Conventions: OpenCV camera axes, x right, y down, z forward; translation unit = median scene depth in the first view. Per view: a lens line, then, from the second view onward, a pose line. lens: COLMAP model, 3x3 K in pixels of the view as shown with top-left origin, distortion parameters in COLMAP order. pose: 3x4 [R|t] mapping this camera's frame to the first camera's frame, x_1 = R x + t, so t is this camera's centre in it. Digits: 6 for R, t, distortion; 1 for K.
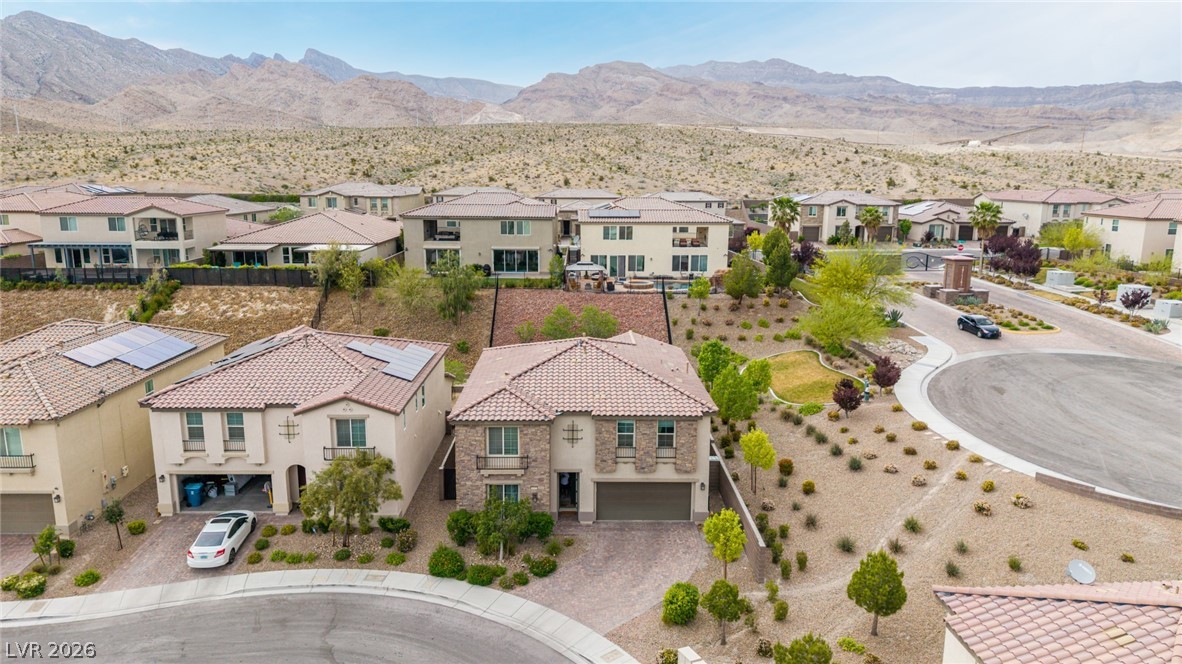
lens RADIAL K [[781.6, 0, 589.0], [0, 781.6, 313.6], [0, 0, 1]] dist [0.038116, -0.043591]
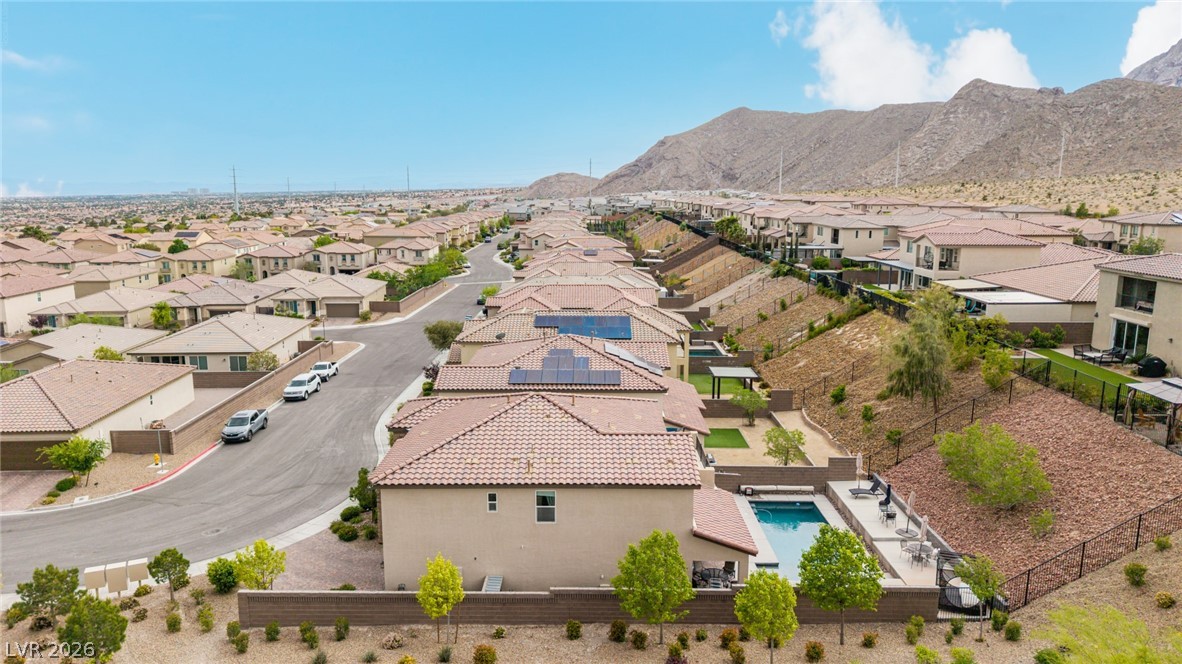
lens RADIAL K [[781.6, 0, 587.9], [0, 781.6, 328.4], [0, 0, 1]] dist [0.038116, -0.043591]
pose [[-0.006831, 0.170255, -0.985376, 0.967404], [-0.180026, 0.969089, 0.168689, -0.226958], [0.983638, 0.178546, 0.024030, 1.147789]]
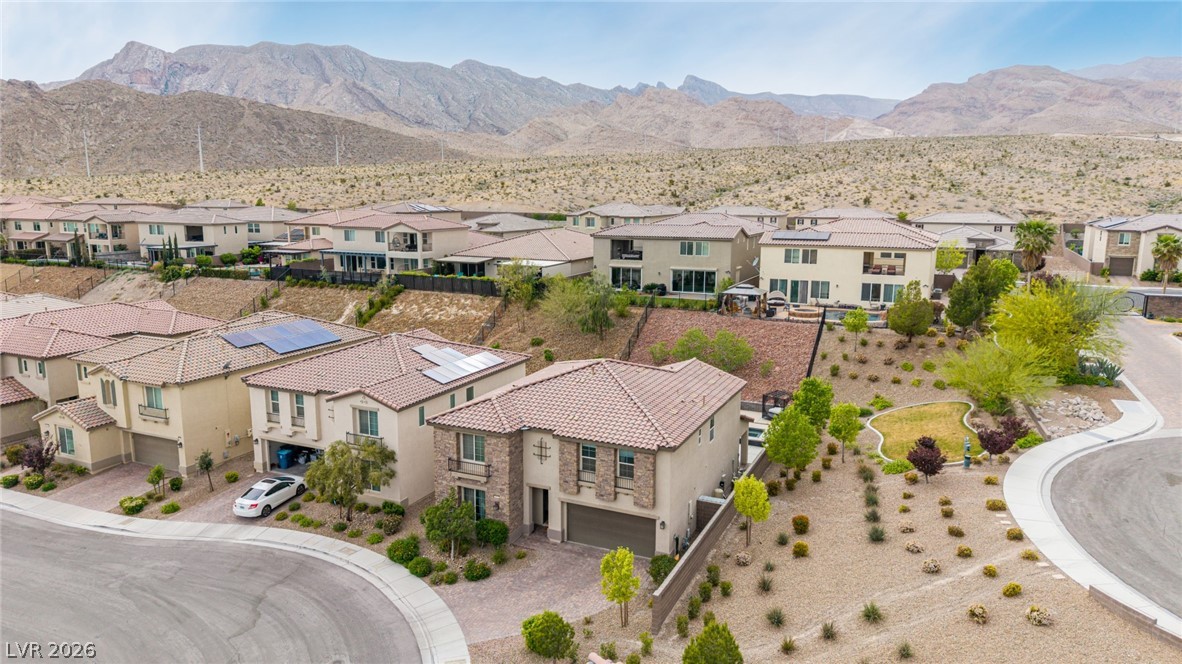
lens RADIAL K [[781.6, 0, 592.2], [0, 781.6, 321.7], [0, 0, 1]] dist [0.038116, -0.043591]
pose [[0.903114, 0.067816, -0.424012, 0.450904], [-0.073623, 0.997283, 0.002693, -0.020955], [0.423042, 0.028785, 0.905653, 0.097939]]
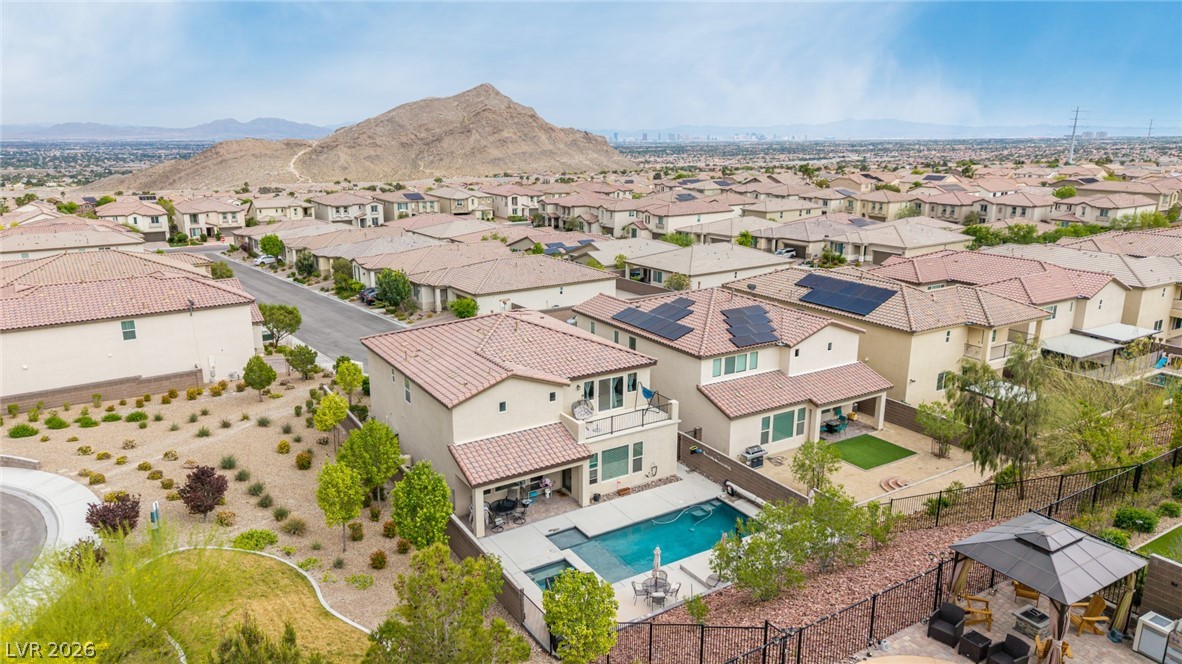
lens RADIAL K [[781.6, 0, 592.5], [0, 781.6, 333.9], [0, 0, 1]] dist [0.038116, -0.043591]
pose [[-0.844335, 0.125411, -0.520932, 0.491421], [-0.105594, 0.914211, 0.391239, -0.408838], [0.525308, 0.385344, -0.758658, 2.094381]]
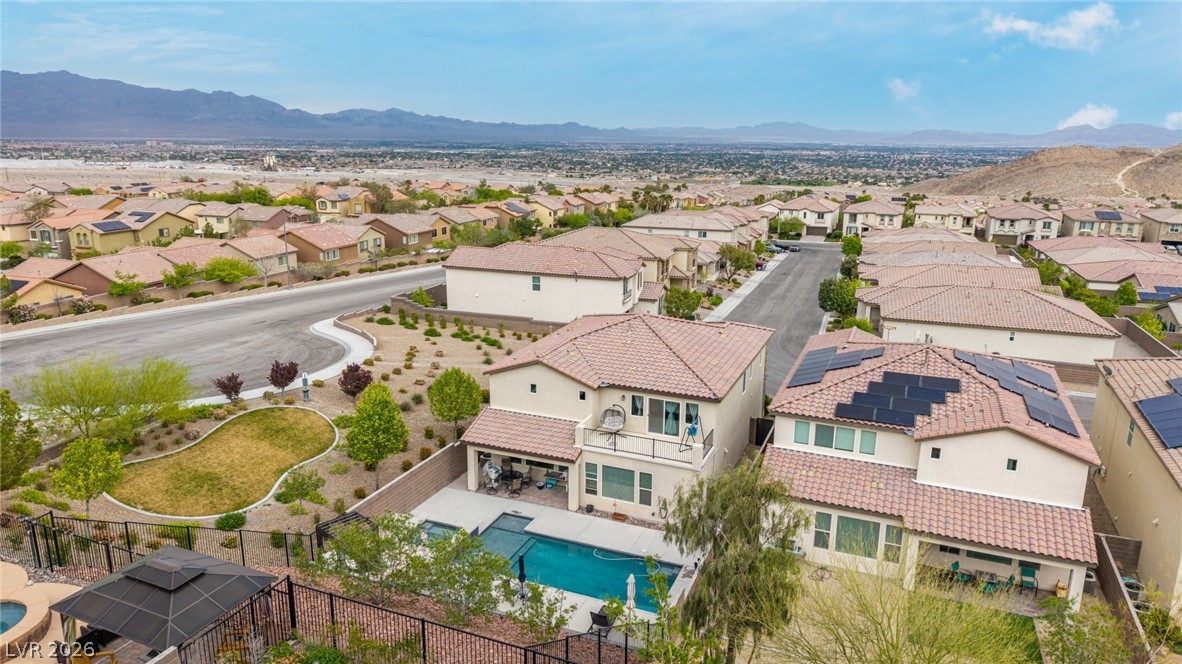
lens RADIAL K [[781.6, 0, 594.8], [0, 781.6, 332.5], [0, 0, 1]] dist [0.038116, -0.043591]
pose [[-0.923643, -0.107624, 0.367832, -0.380096], [0.055951, 0.911612, 0.407226, -0.423037], [-0.379147, 0.396712, -0.835983, 2.145046]]
